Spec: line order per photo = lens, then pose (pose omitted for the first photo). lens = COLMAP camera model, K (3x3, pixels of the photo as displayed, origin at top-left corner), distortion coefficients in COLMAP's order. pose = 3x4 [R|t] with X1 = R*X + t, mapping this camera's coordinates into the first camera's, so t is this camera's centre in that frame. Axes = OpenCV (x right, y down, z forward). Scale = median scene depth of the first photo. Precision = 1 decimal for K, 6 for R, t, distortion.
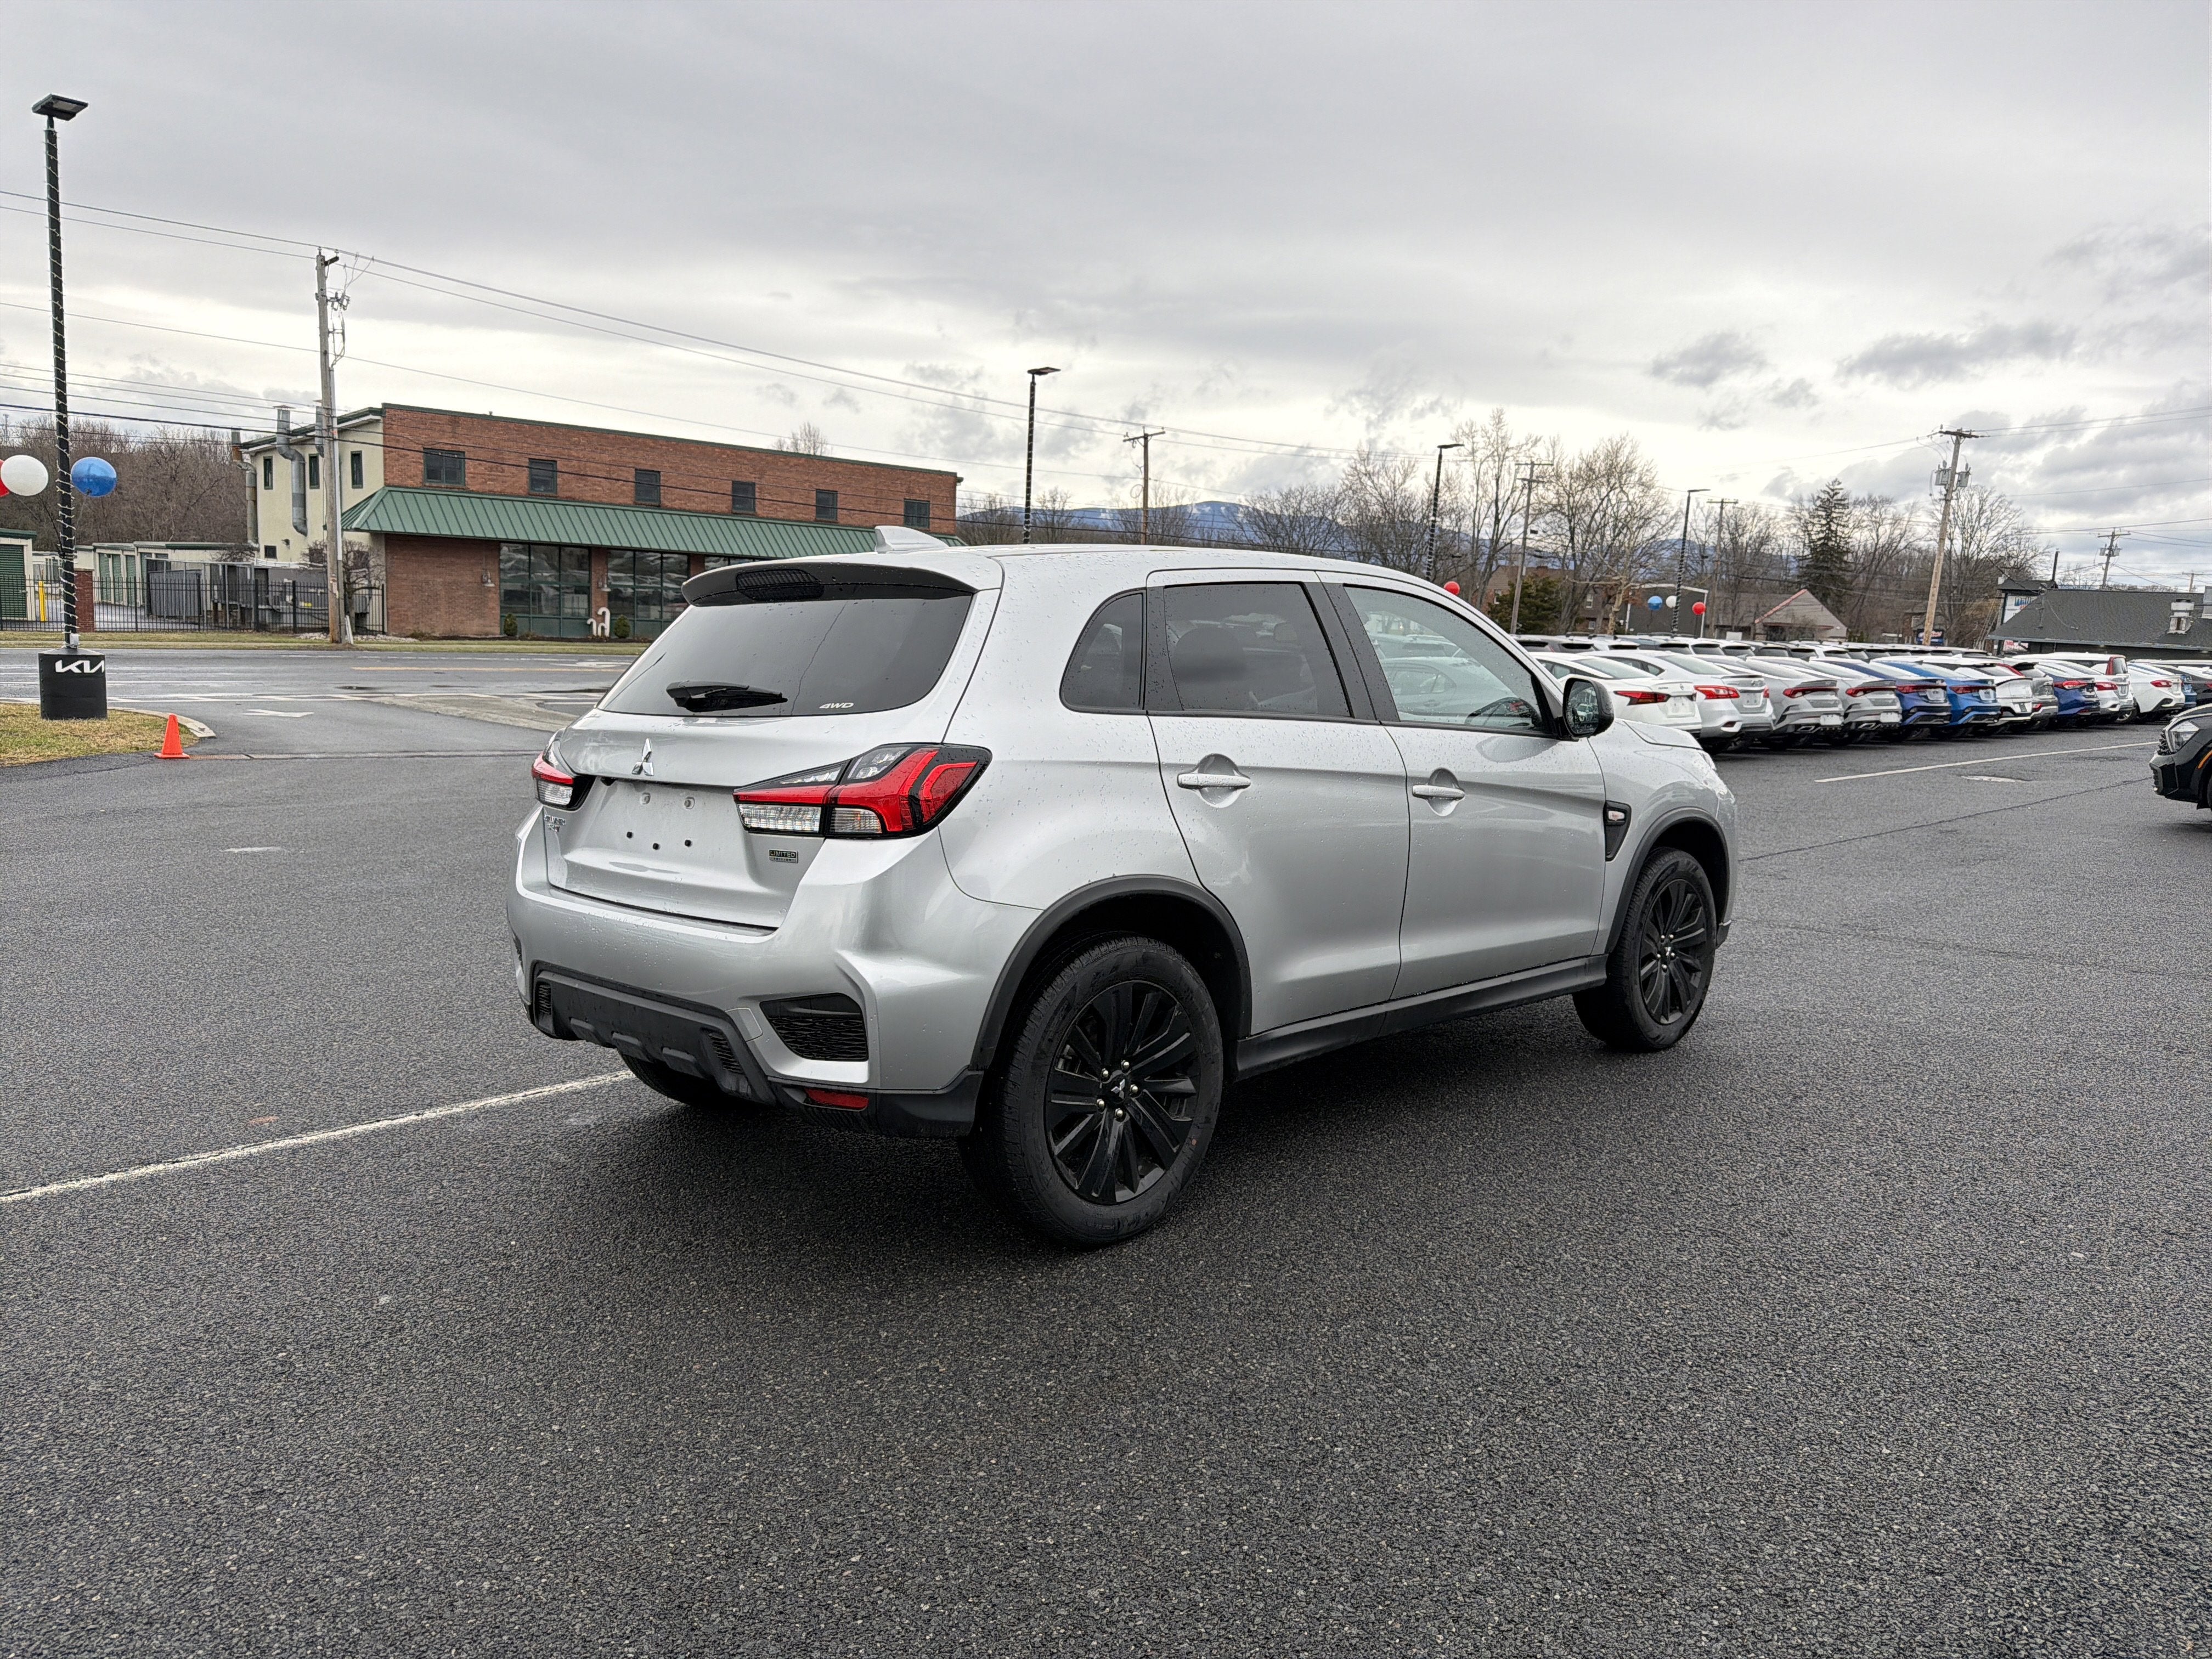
lens RADIAL K [[1514.2, 0, 1059.4], [0, 1514.2, 828.2], [0, 0, 1]] dist [0.003941, -0.005575]
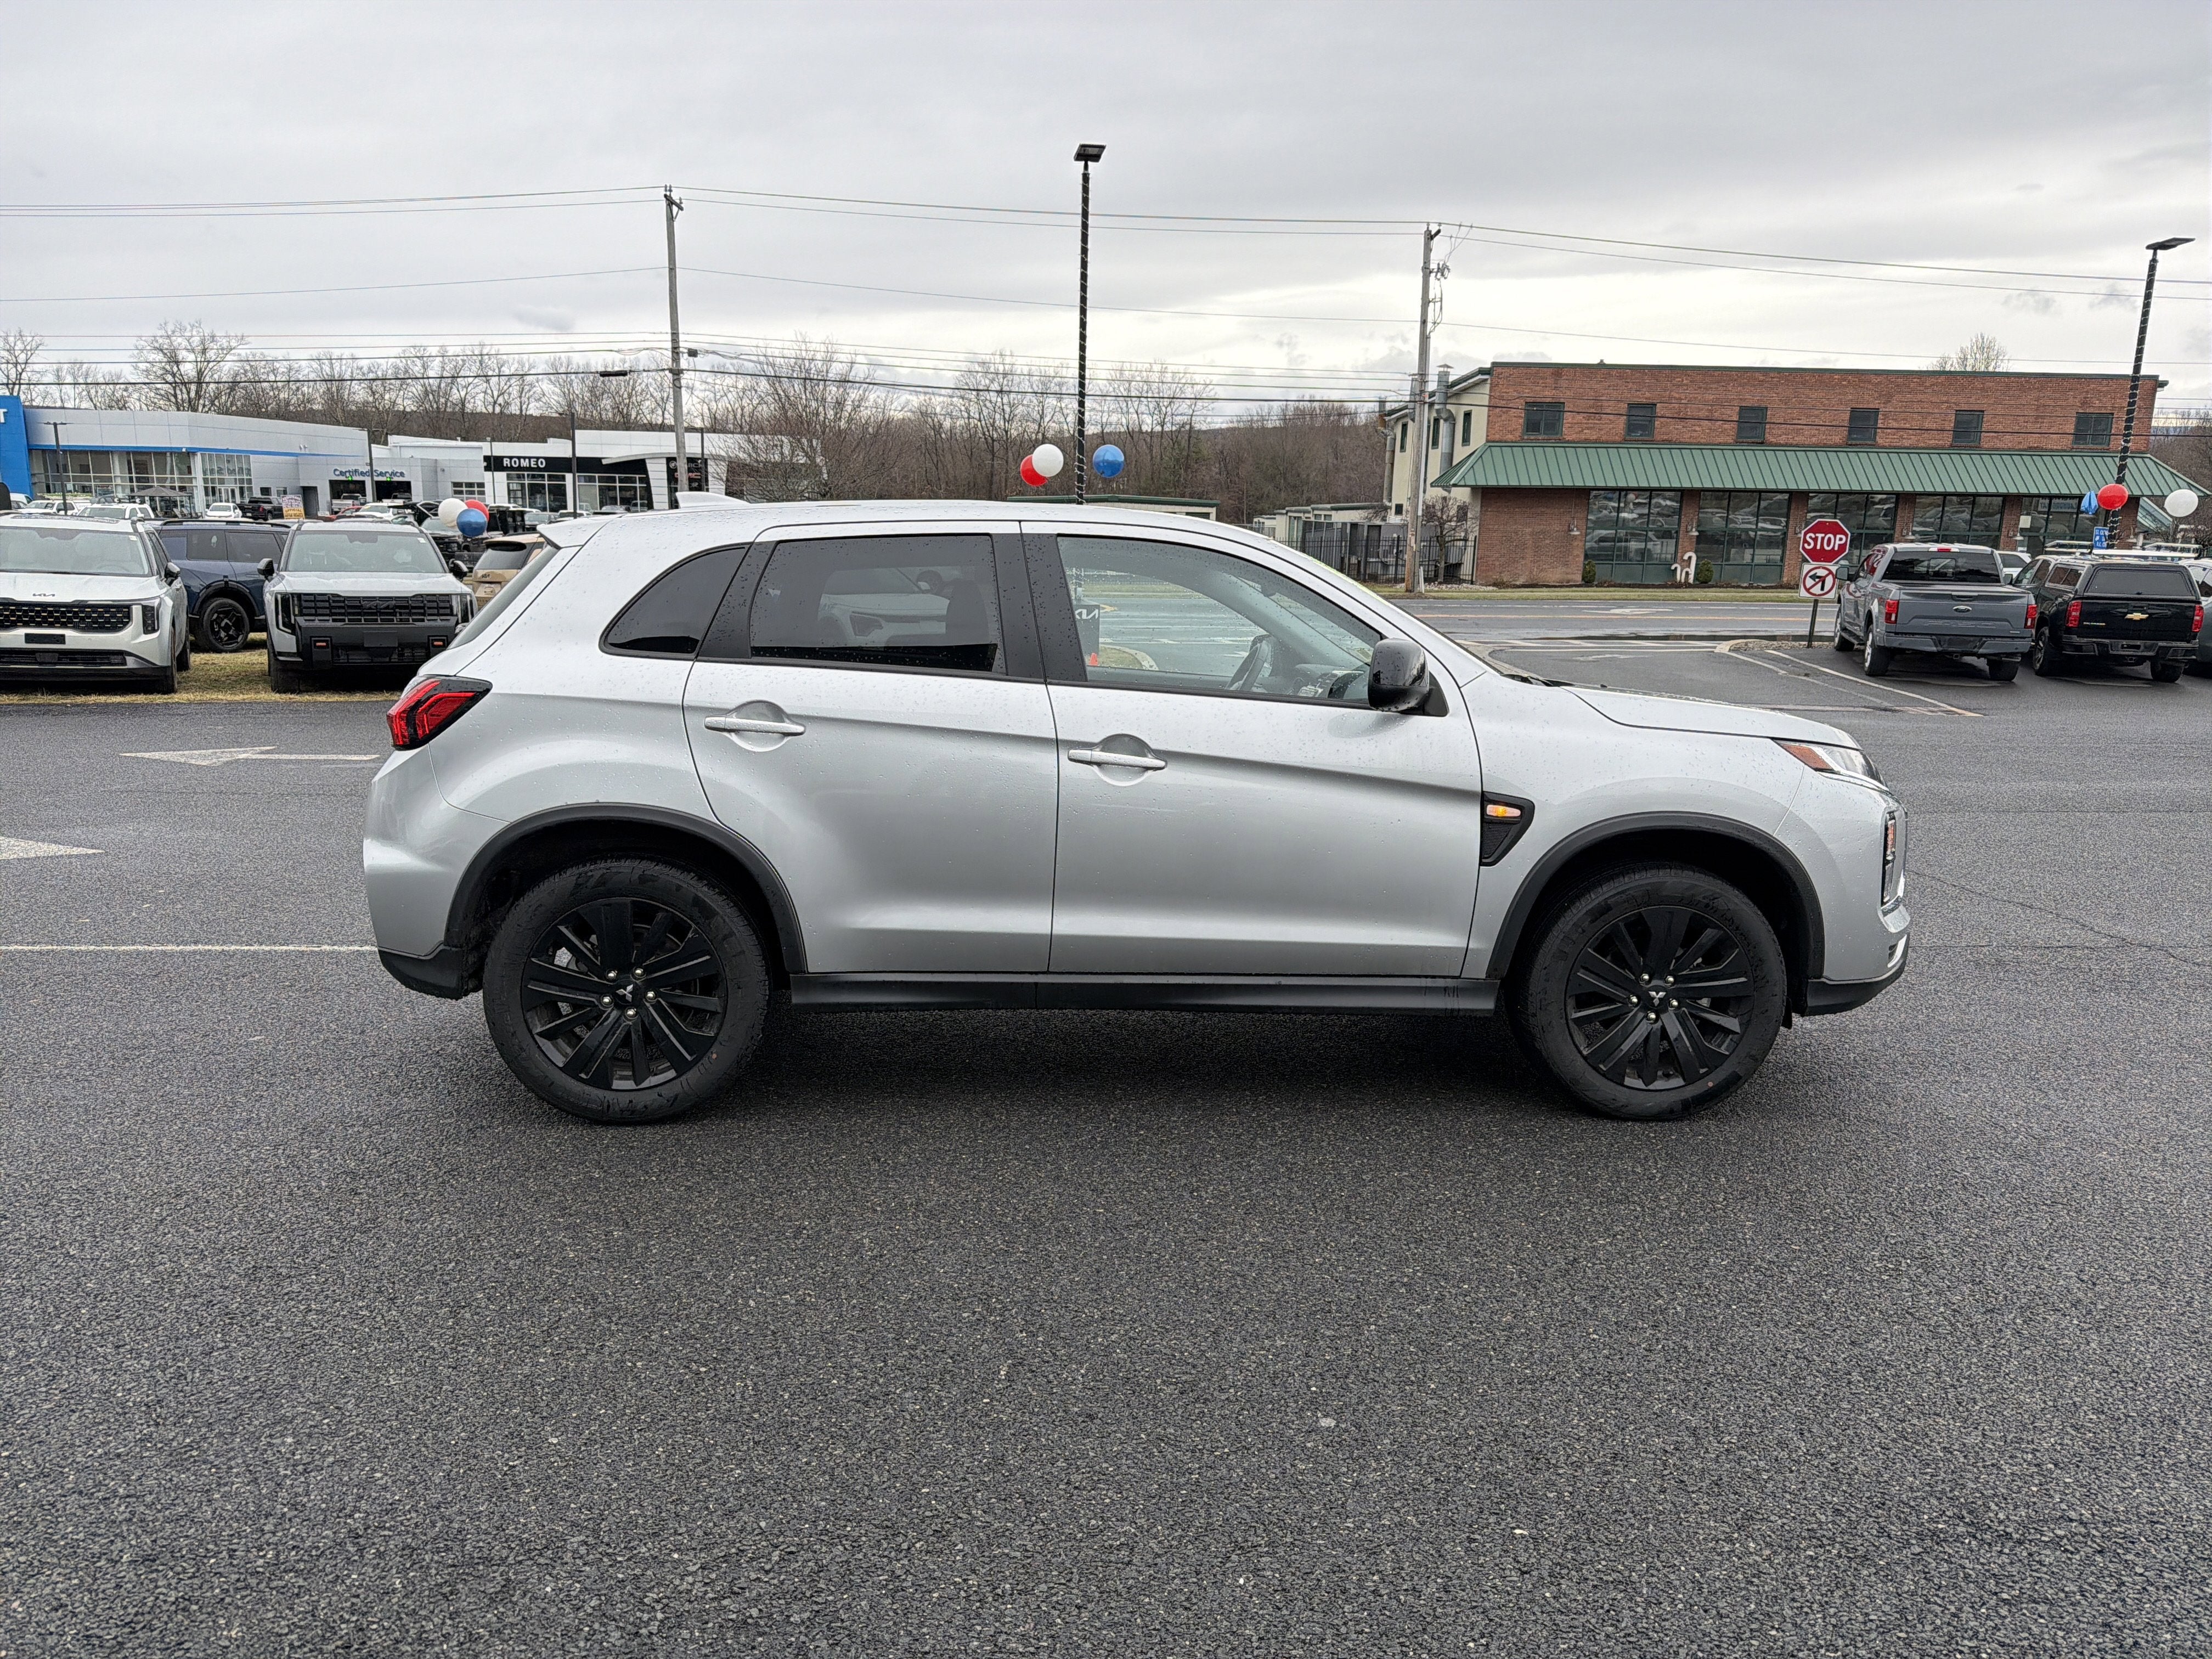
lens RADIAL K [[1479.8, 0, 1106.0], [0, 1479.8, 829.5], [0, 0, 1]] dist [0.085845, -0.079346]
pose [[0.769824, 0.100421, -0.630306, 0.714761], [-0.076689, 0.994944, 0.064851, -0.034055], [0.633632, -0.001586, 0.773633, 0.259681]]
